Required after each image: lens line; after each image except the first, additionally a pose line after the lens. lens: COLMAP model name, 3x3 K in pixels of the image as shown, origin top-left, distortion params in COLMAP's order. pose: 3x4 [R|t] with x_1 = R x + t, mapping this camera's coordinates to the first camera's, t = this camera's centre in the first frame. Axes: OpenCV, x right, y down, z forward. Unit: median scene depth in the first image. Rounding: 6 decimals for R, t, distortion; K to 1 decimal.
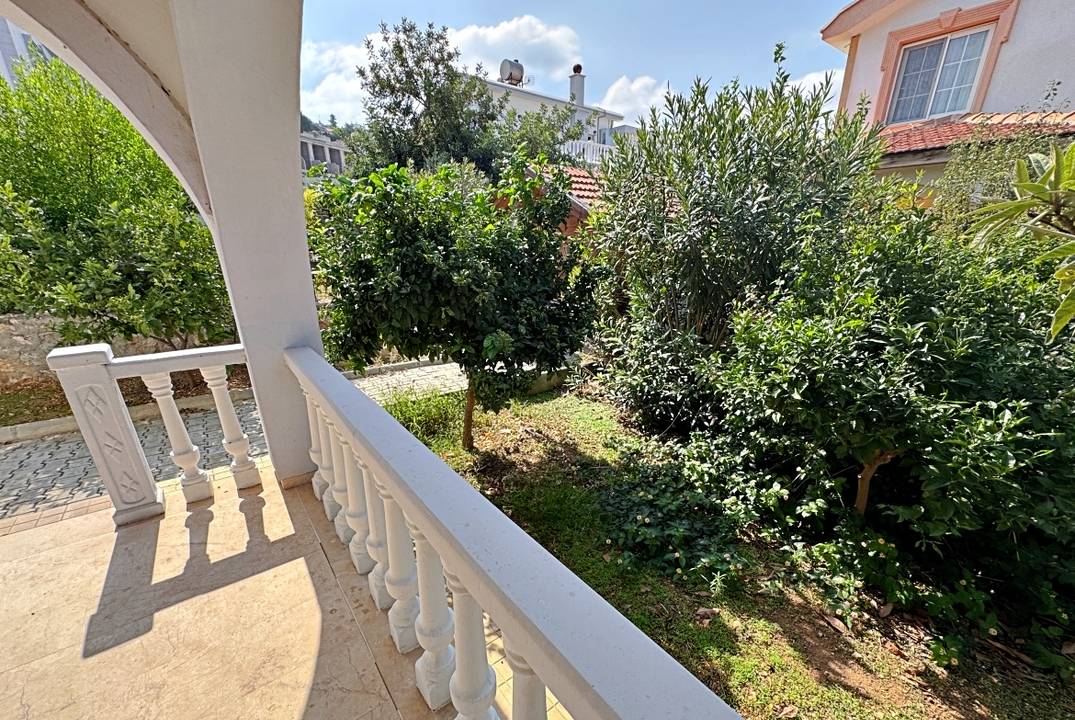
lens RADIAL K [[447.2, 0, 537.5], [0, 447.2, 360.0], [0, 0, 1]] dist [-0.017525, -0.000087]
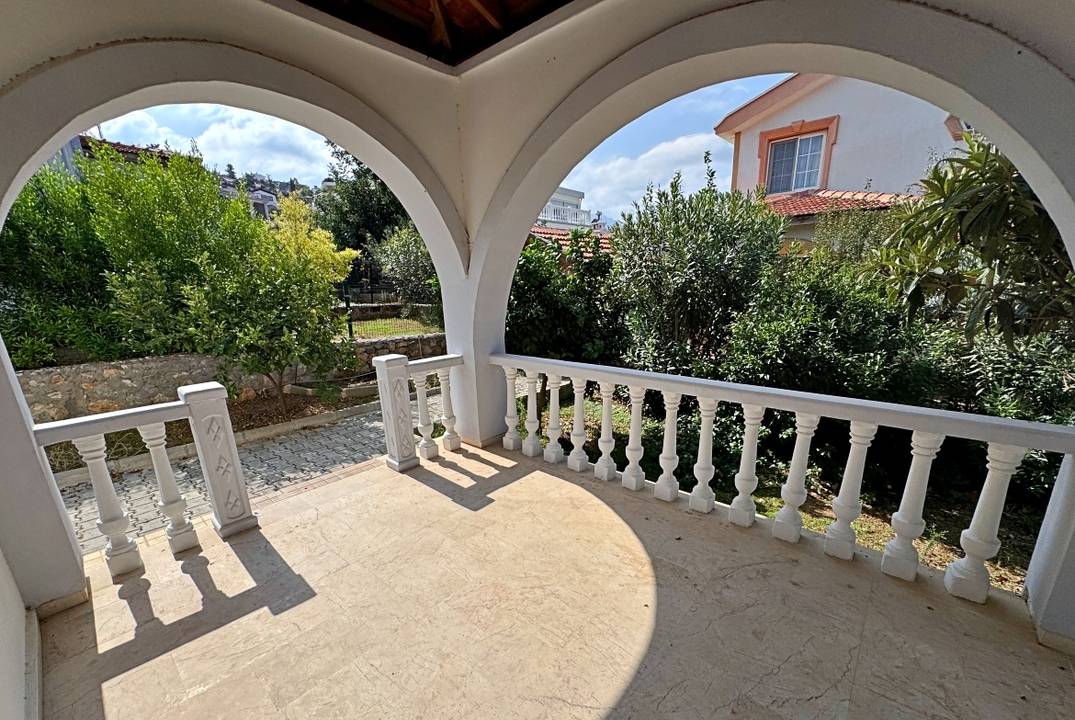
lens RADIAL K [[427.2, 0, 533.7], [0, 427.2, 348.4], [0, 0, 1]] dist [-0.036631, 0.000003]
pose [[0.986712, -0.054610, 0.153027, -0.287616], [0.071665, 0.991537, -0.108249, 0.058921], [-0.145821, 0.117777, 0.982275, -0.242818]]
